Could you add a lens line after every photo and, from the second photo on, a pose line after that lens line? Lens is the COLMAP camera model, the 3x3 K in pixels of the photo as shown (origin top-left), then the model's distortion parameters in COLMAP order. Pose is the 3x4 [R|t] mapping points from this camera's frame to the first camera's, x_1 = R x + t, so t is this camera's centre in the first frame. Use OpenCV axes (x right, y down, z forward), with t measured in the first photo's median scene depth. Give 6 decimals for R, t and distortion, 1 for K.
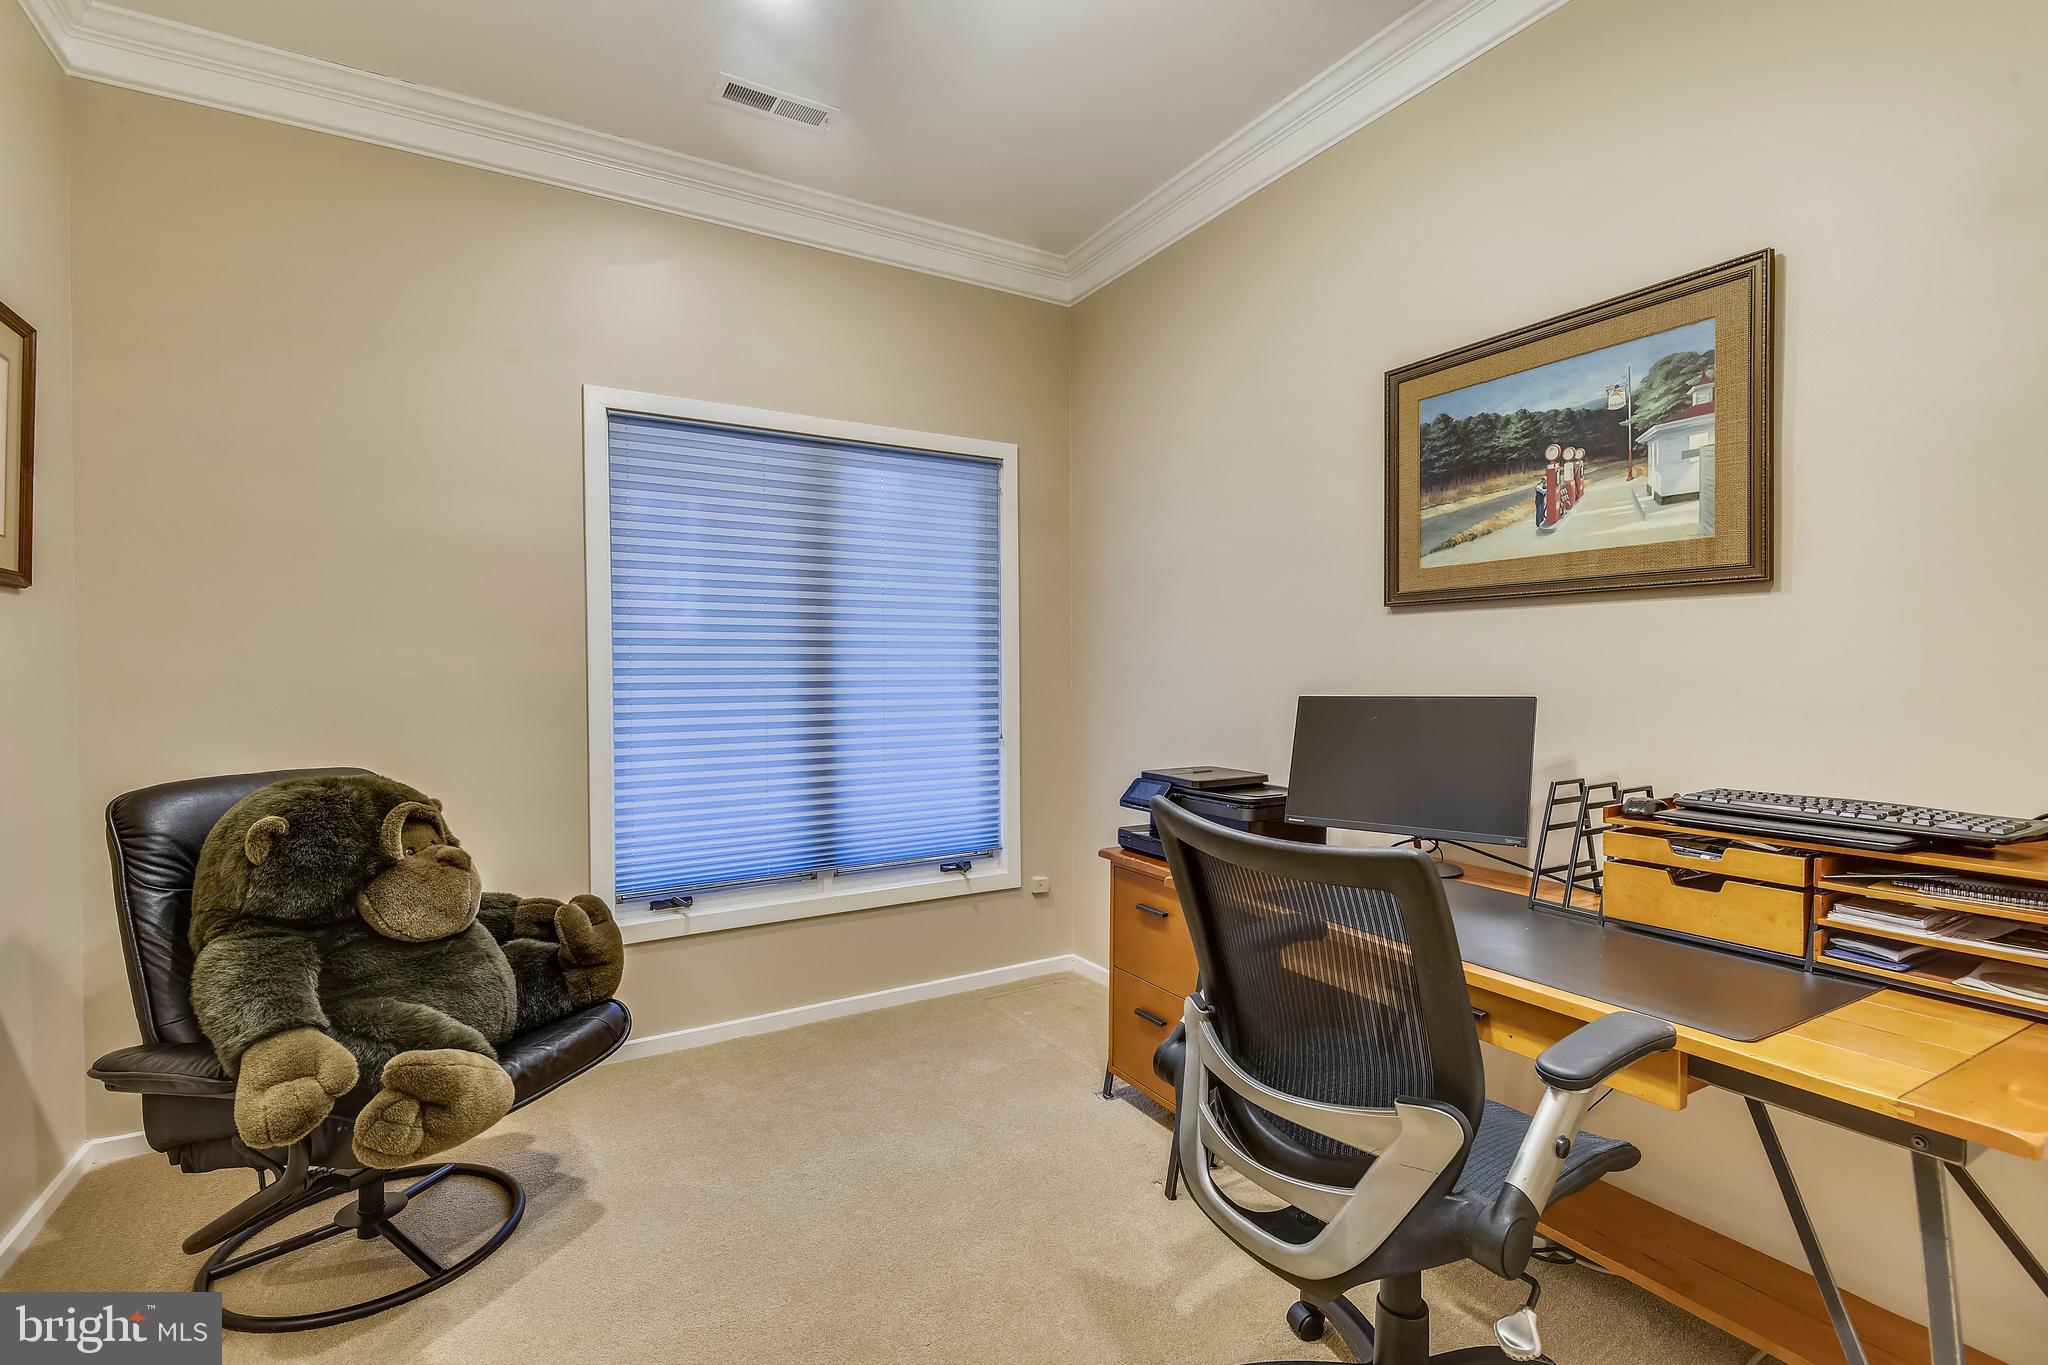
lens RADIAL K [[940.9, 0, 1024.1], [0, 940.9, 684.2], [0, 0, 1]] dist [0.001091, 0.000085]
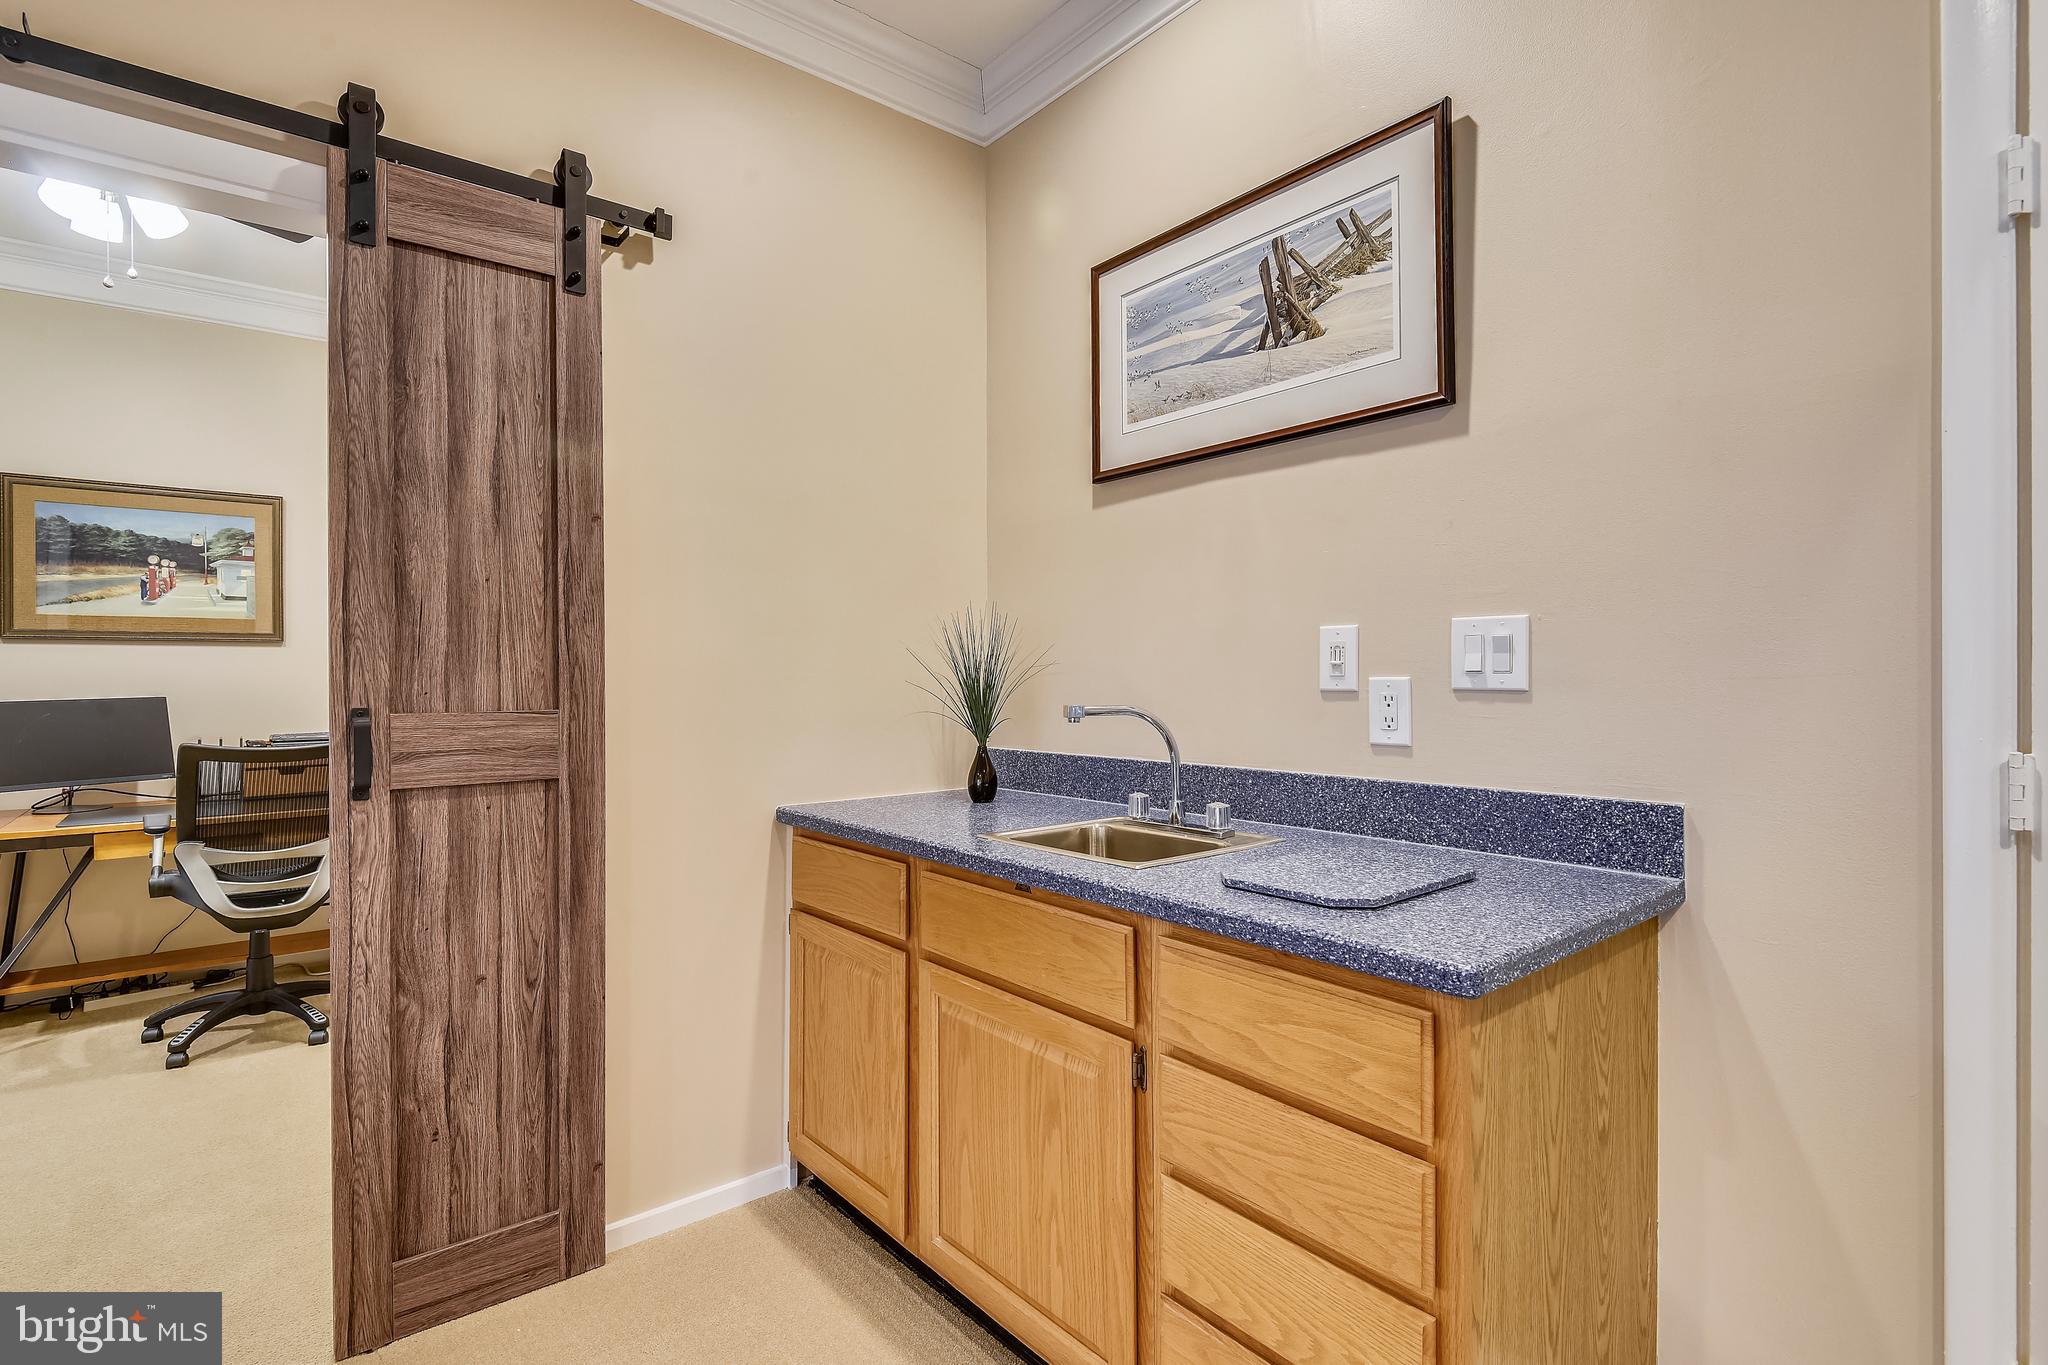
lens RADIAL K [[940.9, 0, 1023.6], [0, 940.9, 678.8], [0, 0, 1]] dist [0.001091, 0.000085]
pose [[-0.174803, -0.001377, 0.984602, -1.499498], [0.019711, 0.999794, 0.004898, 0.002728], [-0.984406, 0.020263, -0.174740, -0.308107]]
